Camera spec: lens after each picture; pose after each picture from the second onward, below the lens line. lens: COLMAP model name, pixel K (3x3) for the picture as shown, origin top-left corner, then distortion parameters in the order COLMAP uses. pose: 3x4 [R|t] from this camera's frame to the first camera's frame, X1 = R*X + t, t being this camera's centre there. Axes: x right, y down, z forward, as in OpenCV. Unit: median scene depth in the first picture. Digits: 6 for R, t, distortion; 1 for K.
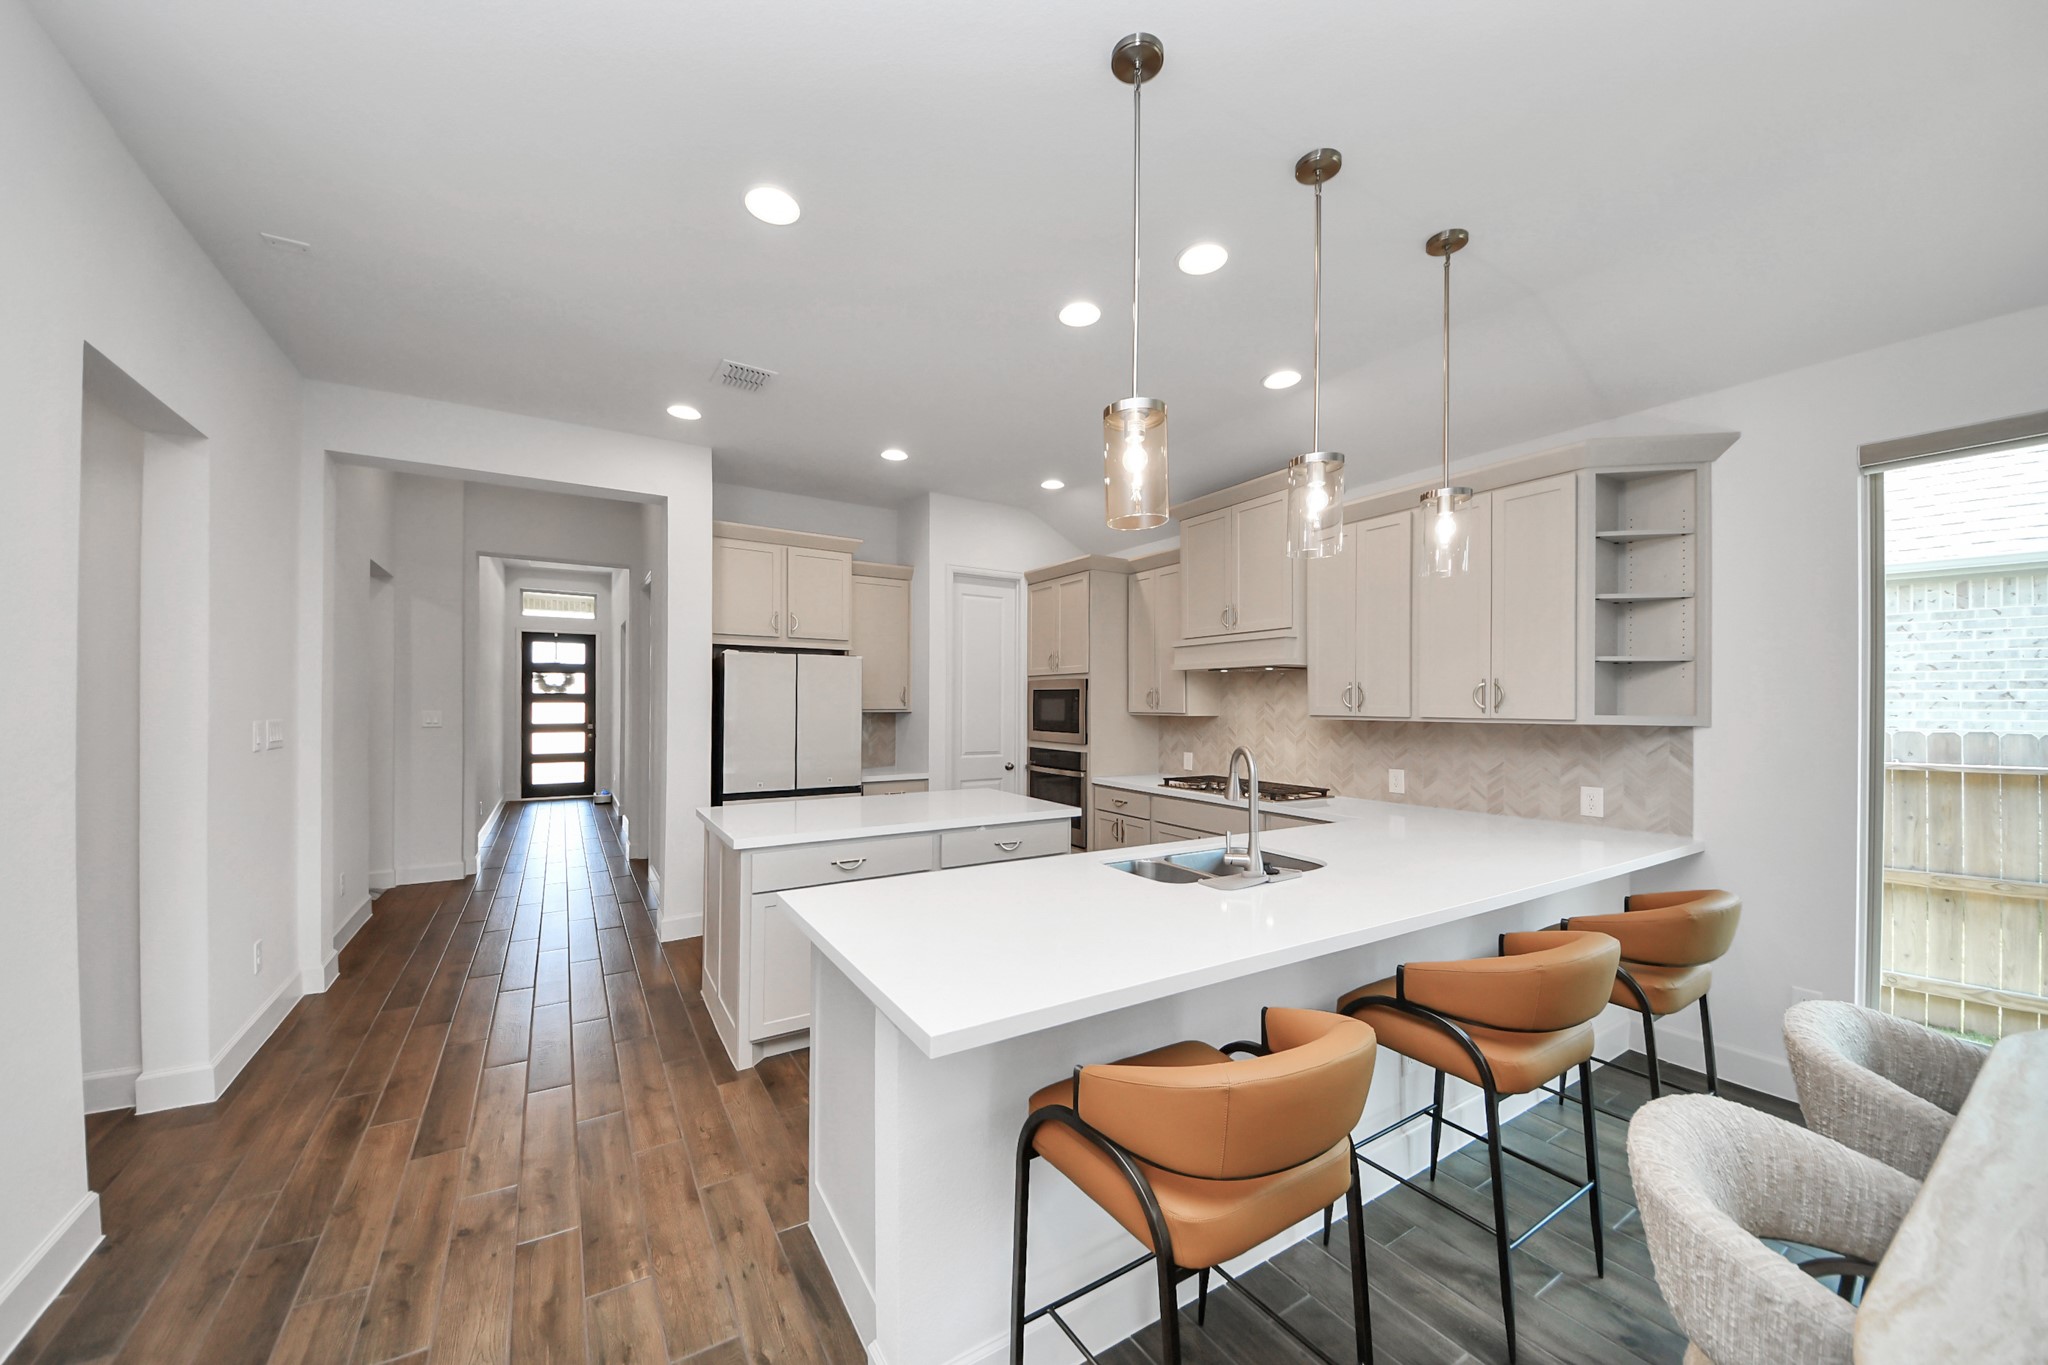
lens RADIAL K [[731.2, 0, 1016.8], [0, 731.2, 702.9], [0, 0, 1]] dist [0.061661, -0.027146]
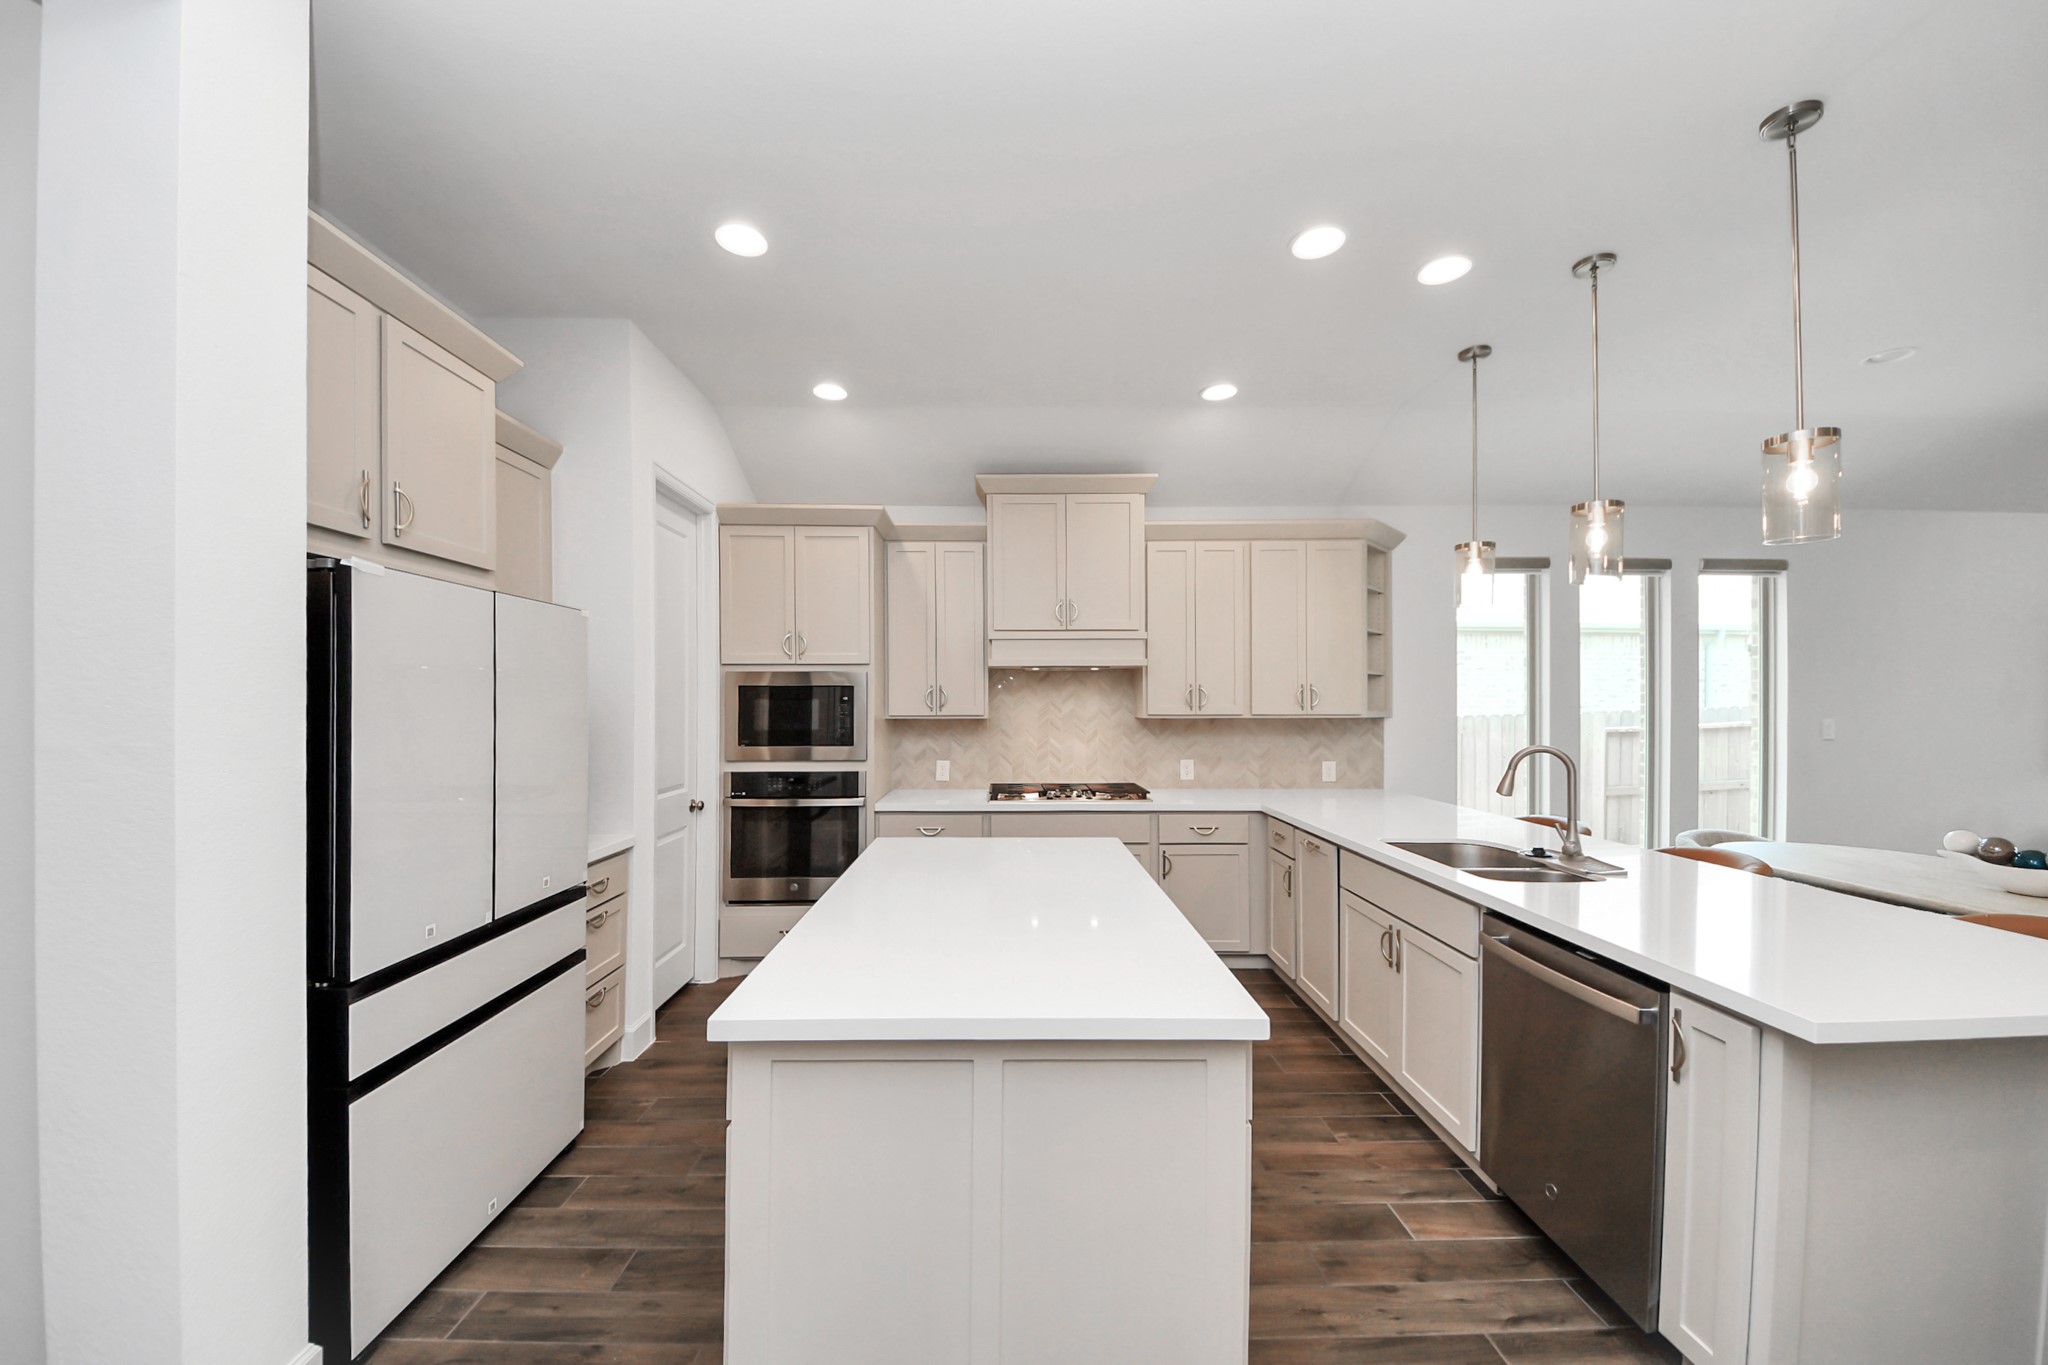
lens RADIAL K [[731.2, 0, 1016.8], [0, 731.2, 702.9], [0, 0, 1]] dist [0.061661, -0.027146]
pose [[0.511724, -0.008428, 0.859109, -0.465086], [0.001318, 0.999958, 0.009025, -0.008021], [-0.859149, -0.003486, 0.511714, 0.485727]]
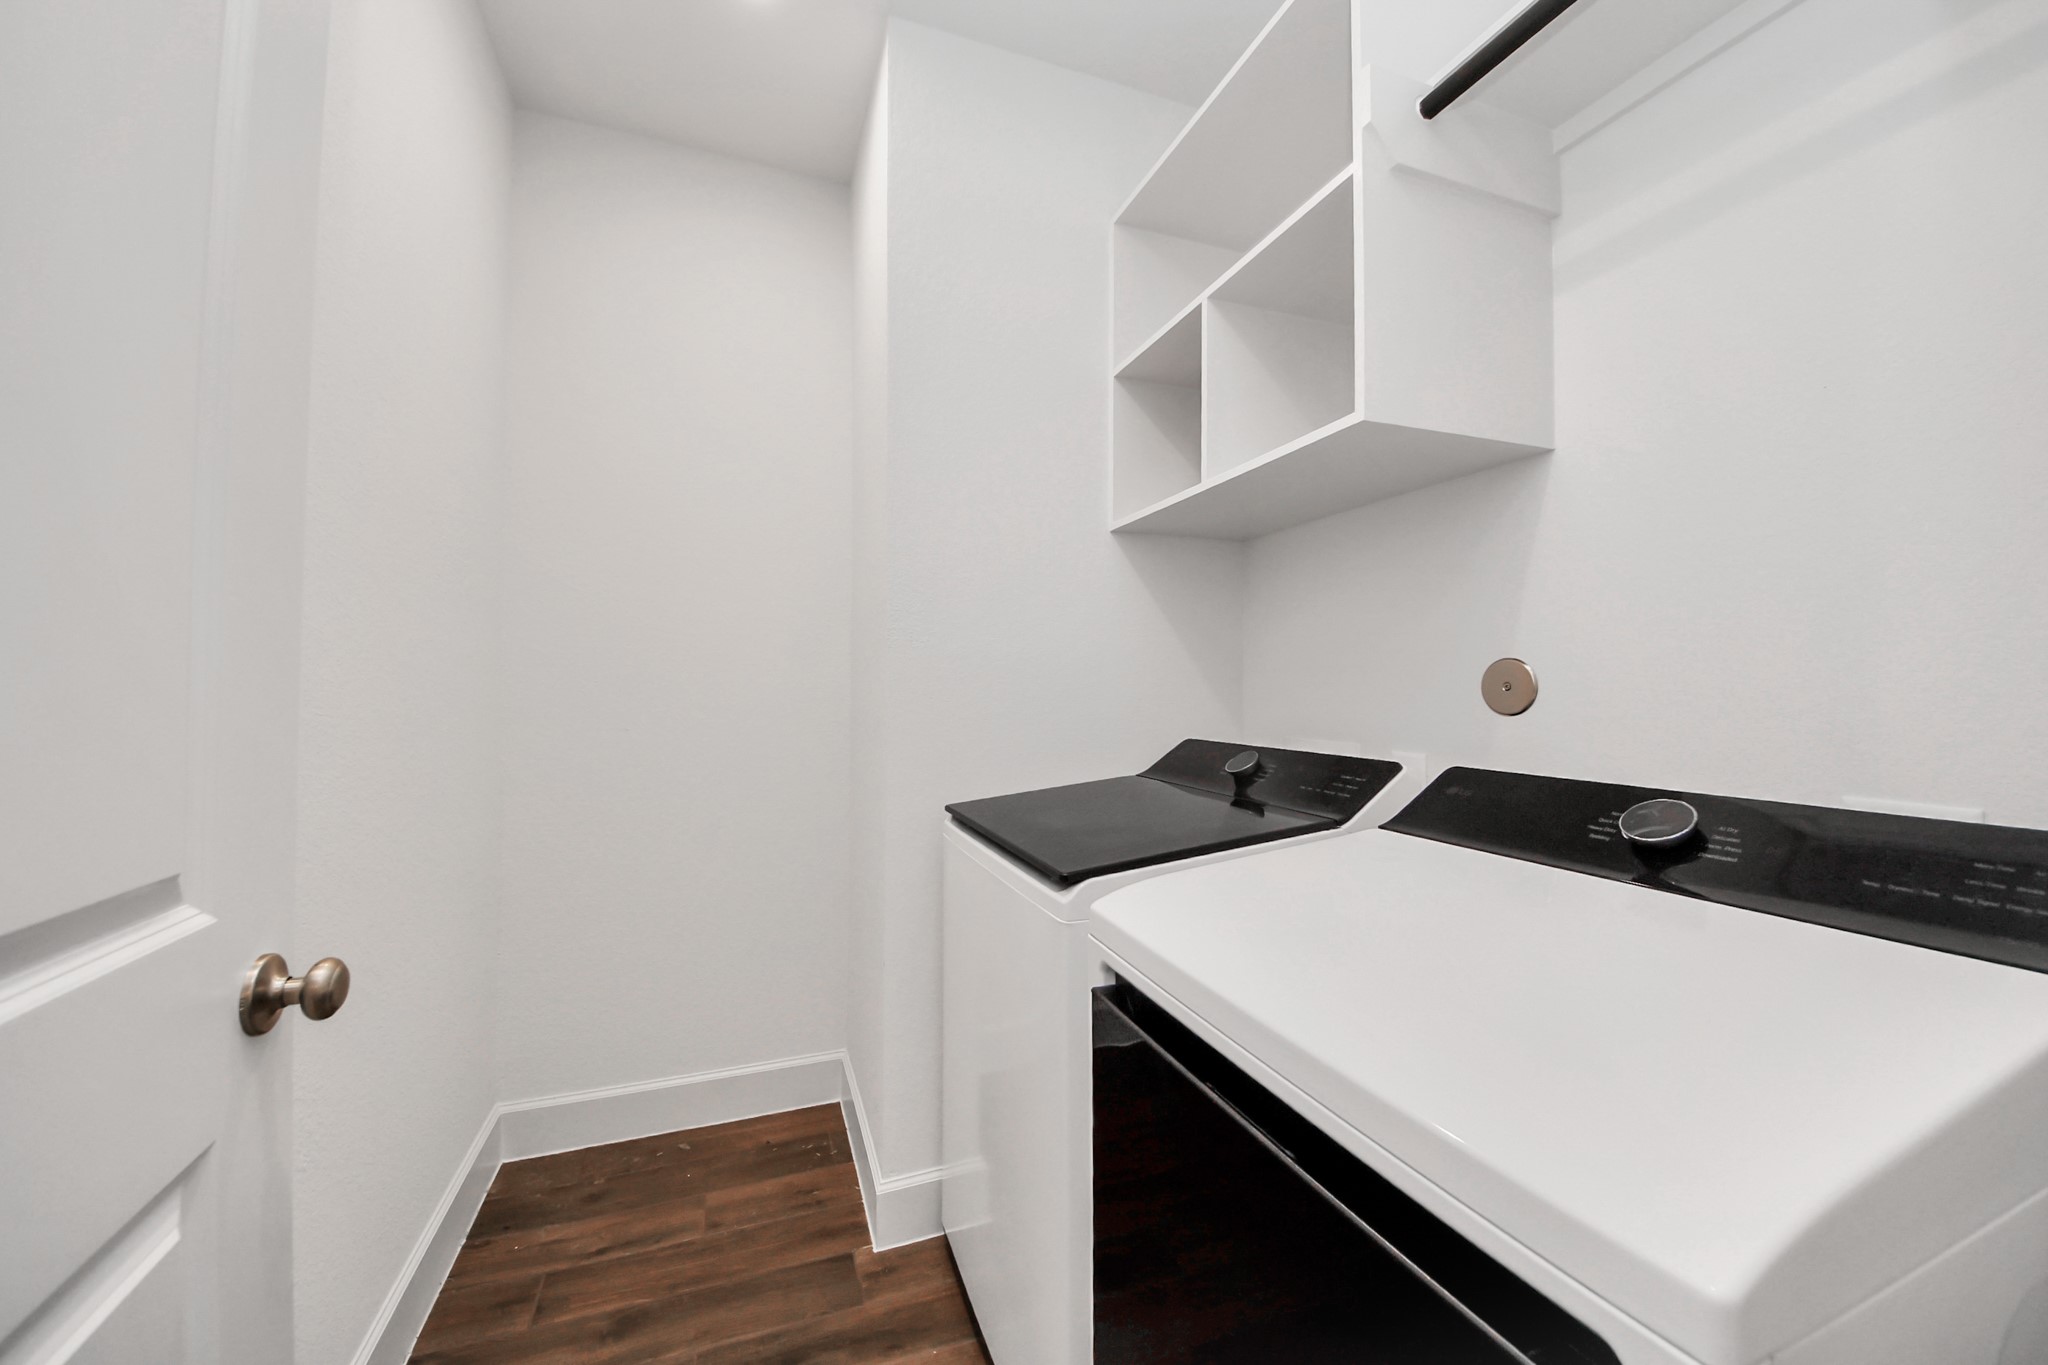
lens RADIAL K [[726.5, 0, 1024.0], [0, 726.5, 682.5], [0, 0, 1]] dist [0.001553, -0.000086]
pose [[0.182749, -0.001225, 0.983159, -0.109904], [-0.002008, 0.999997, 0.001619, 0.043585], [-0.983157, -0.002271, 0.182746, 0.971532]]
